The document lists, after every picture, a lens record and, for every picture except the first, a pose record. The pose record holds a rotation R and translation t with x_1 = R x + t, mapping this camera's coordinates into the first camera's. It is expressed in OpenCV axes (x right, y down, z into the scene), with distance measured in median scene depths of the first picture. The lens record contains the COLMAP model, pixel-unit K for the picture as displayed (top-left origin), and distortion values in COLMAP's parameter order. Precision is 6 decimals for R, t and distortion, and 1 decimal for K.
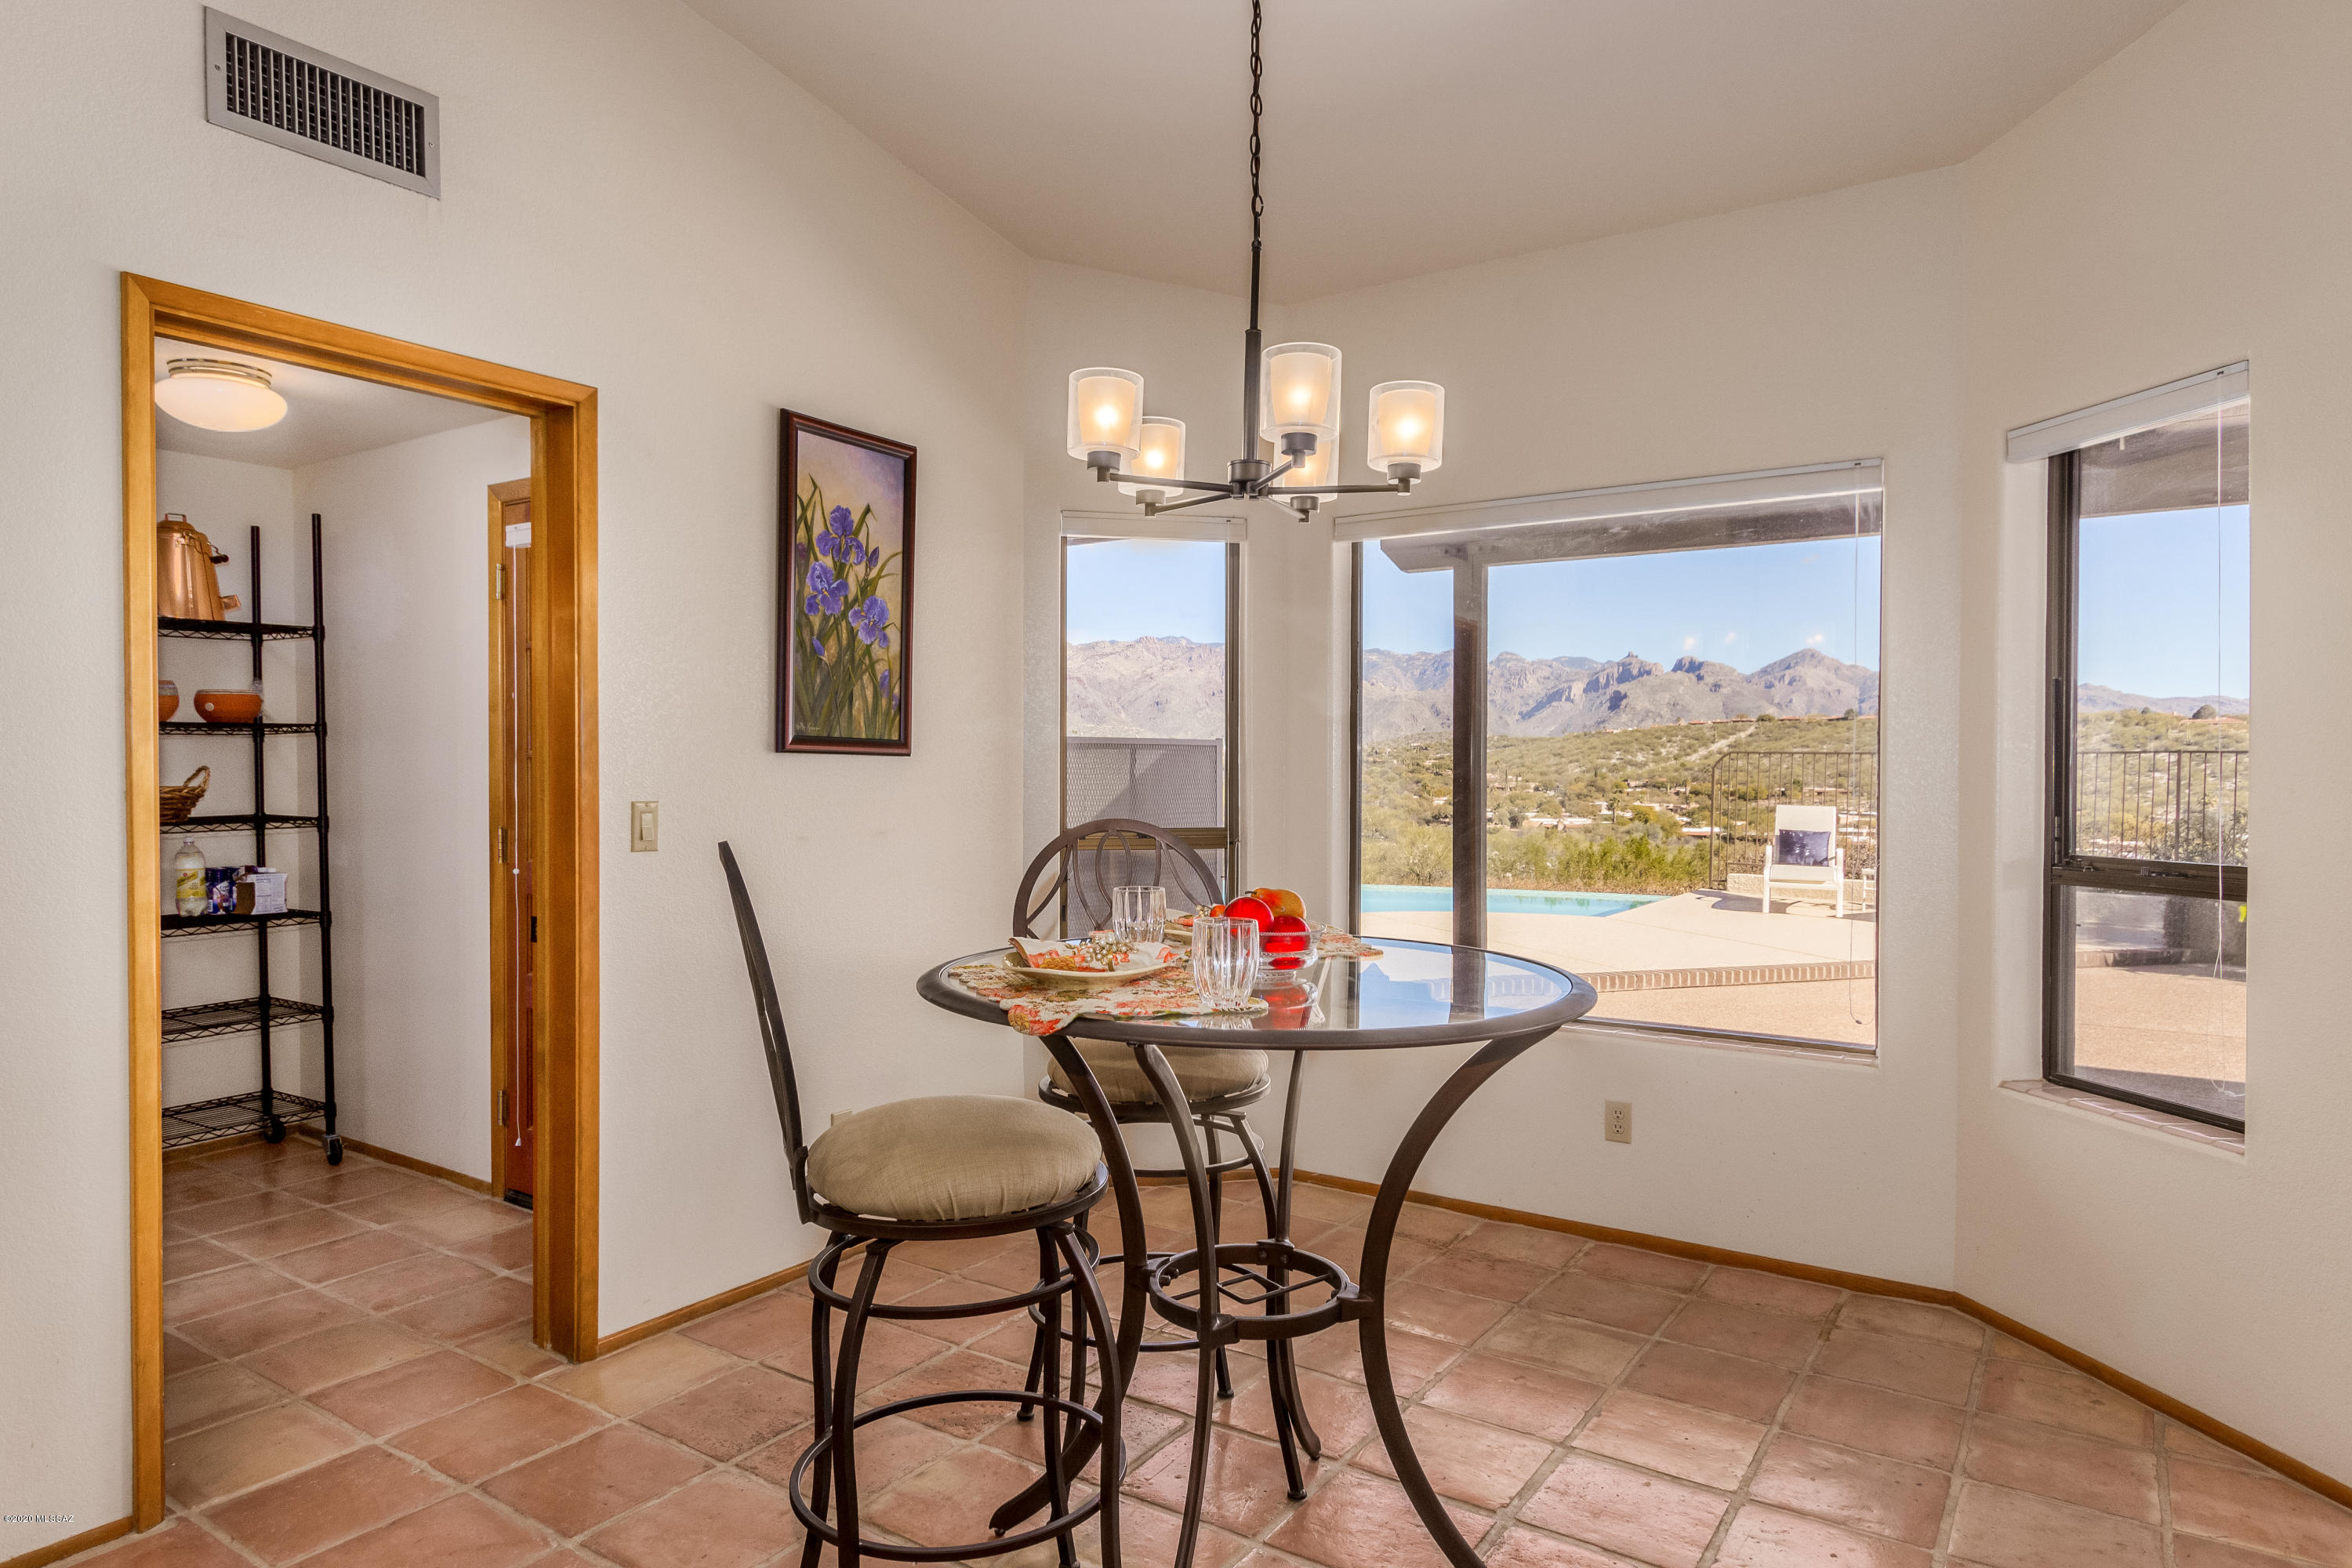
lens RADIAL K [[1403.0, 0, 1178.5], [0, 1403.0, 780.4], [0, 0, 1]] dist [-0.001990, -0.003527]
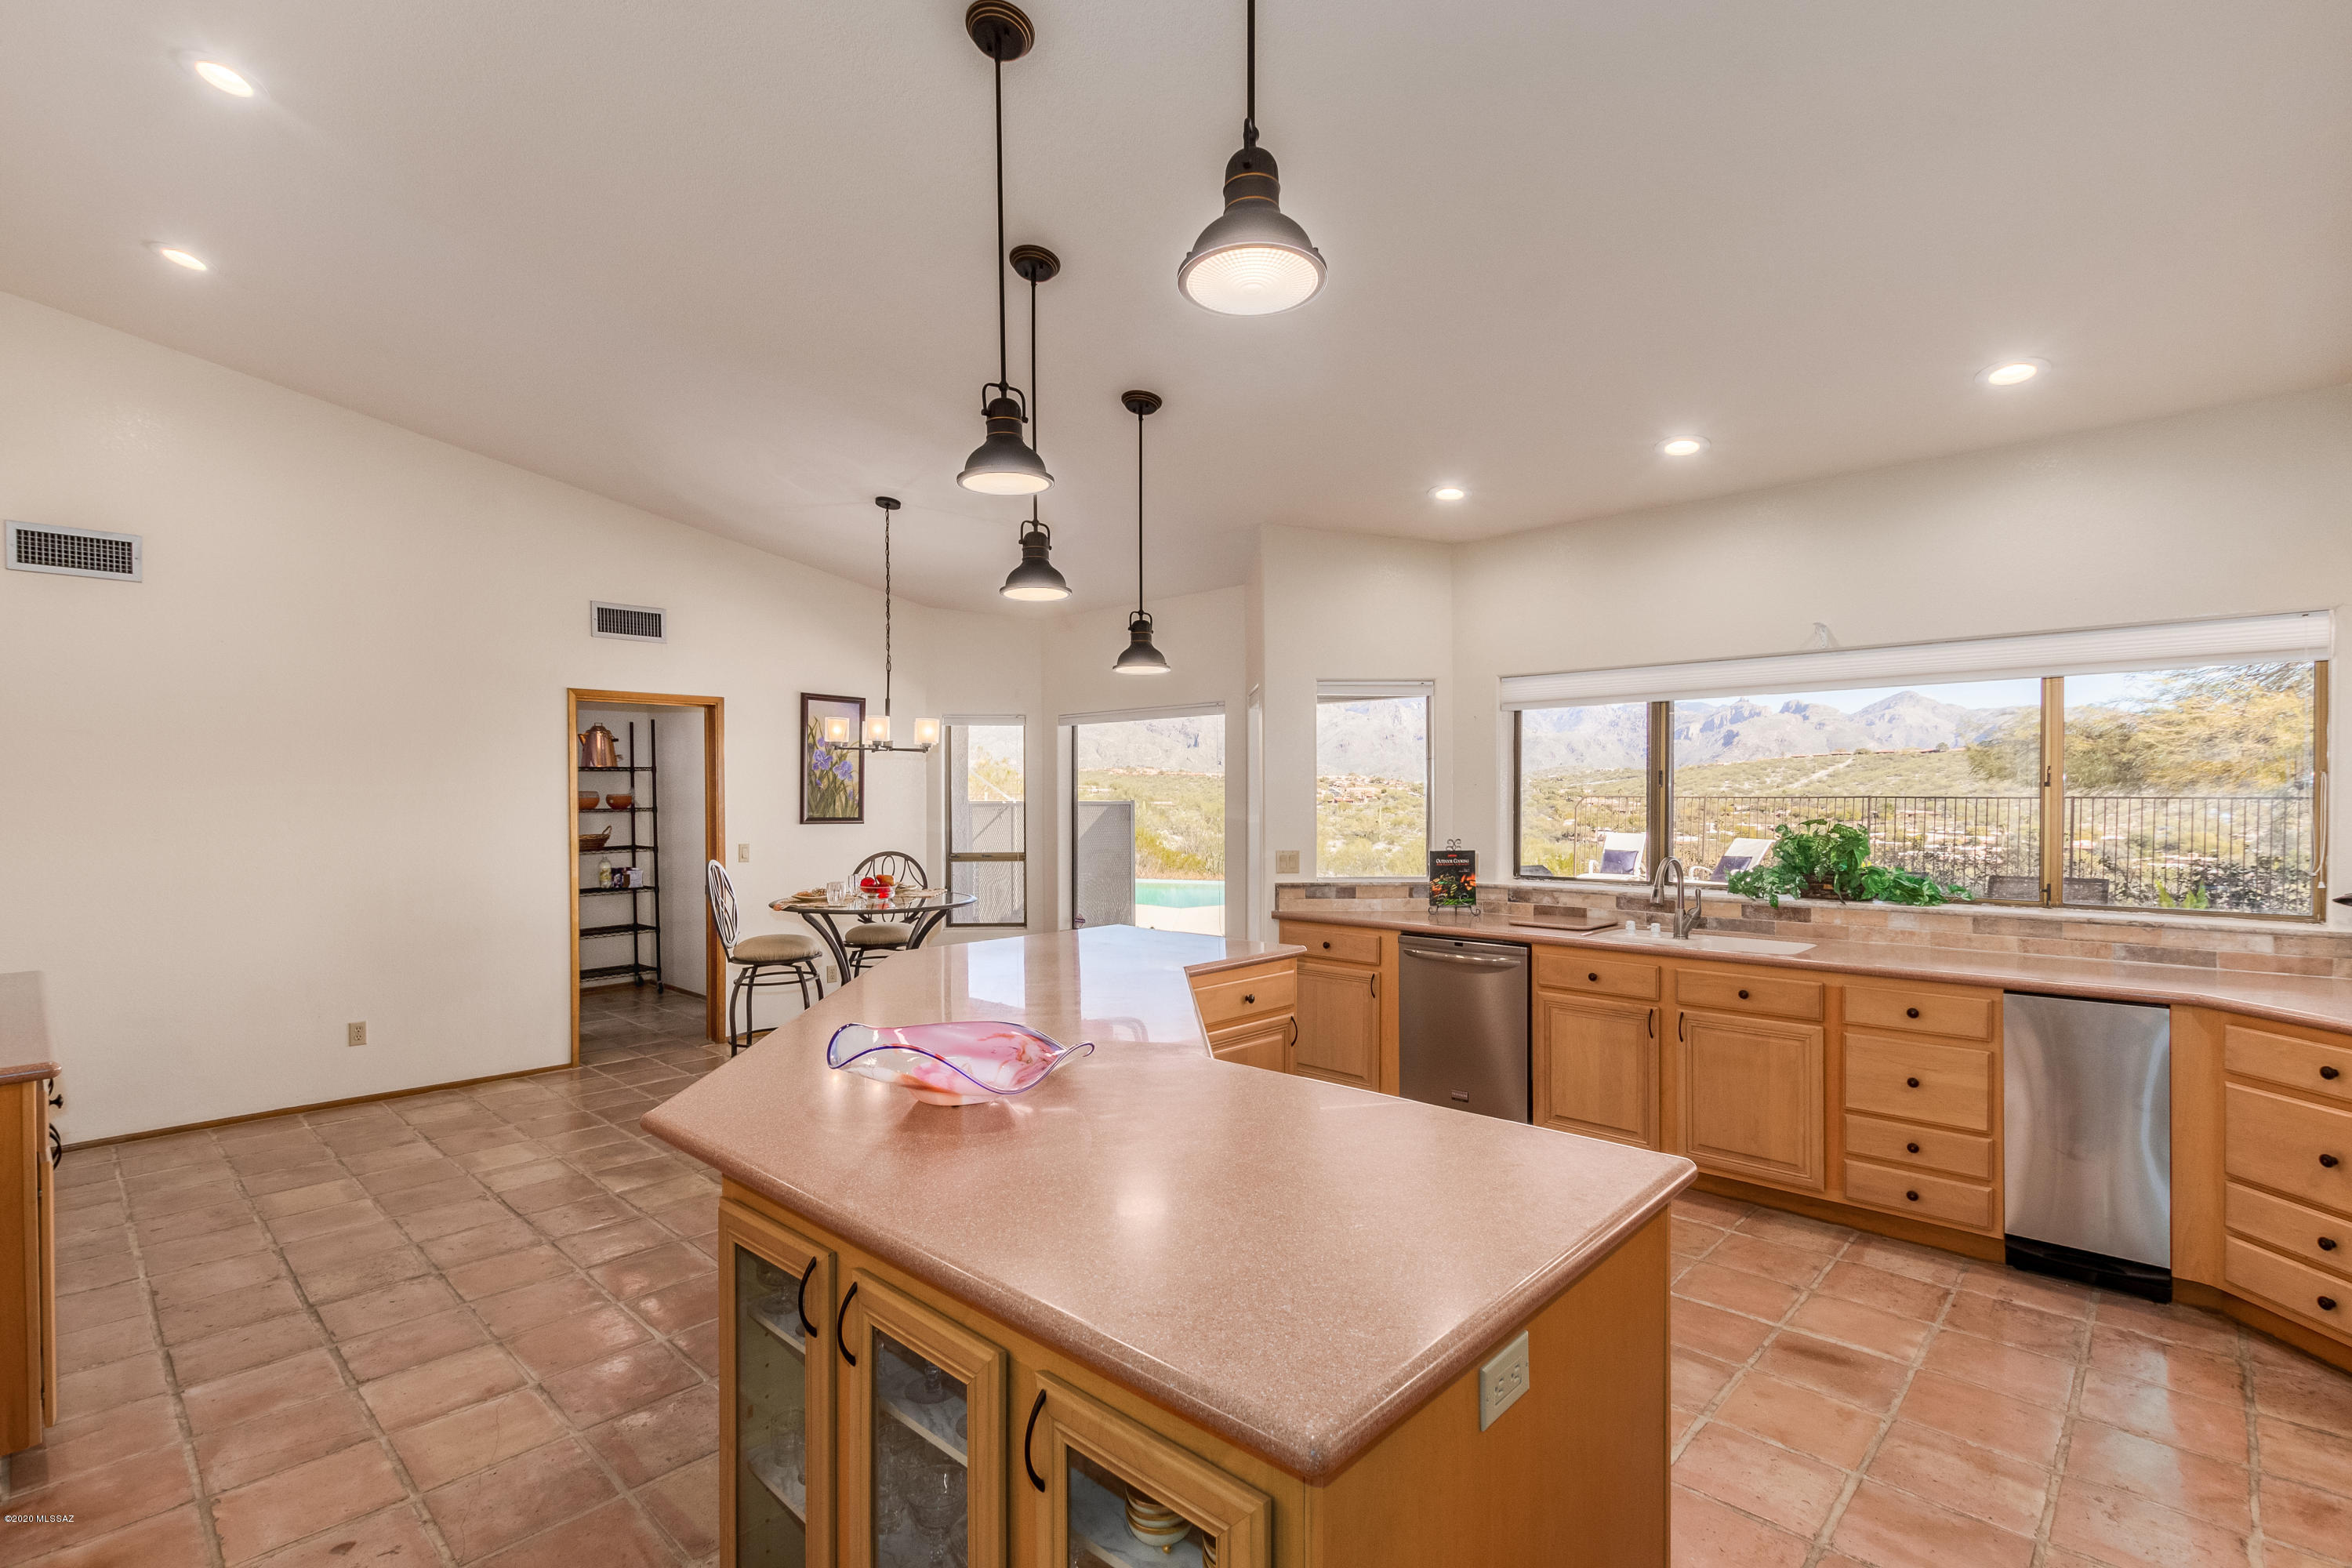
lens RADIAL K [[1092.5, 0, 1174.2], [0, 1092.5, 794.9], [0, 0, 1]] dist [0.002016, 0.000256]
pose [[0.985683, -0.005965, -0.168505, 0.564652], [0.004183, 0.999932, -0.010925, -0.037455], [0.168559, 0.010064, 0.985640, -0.675880]]
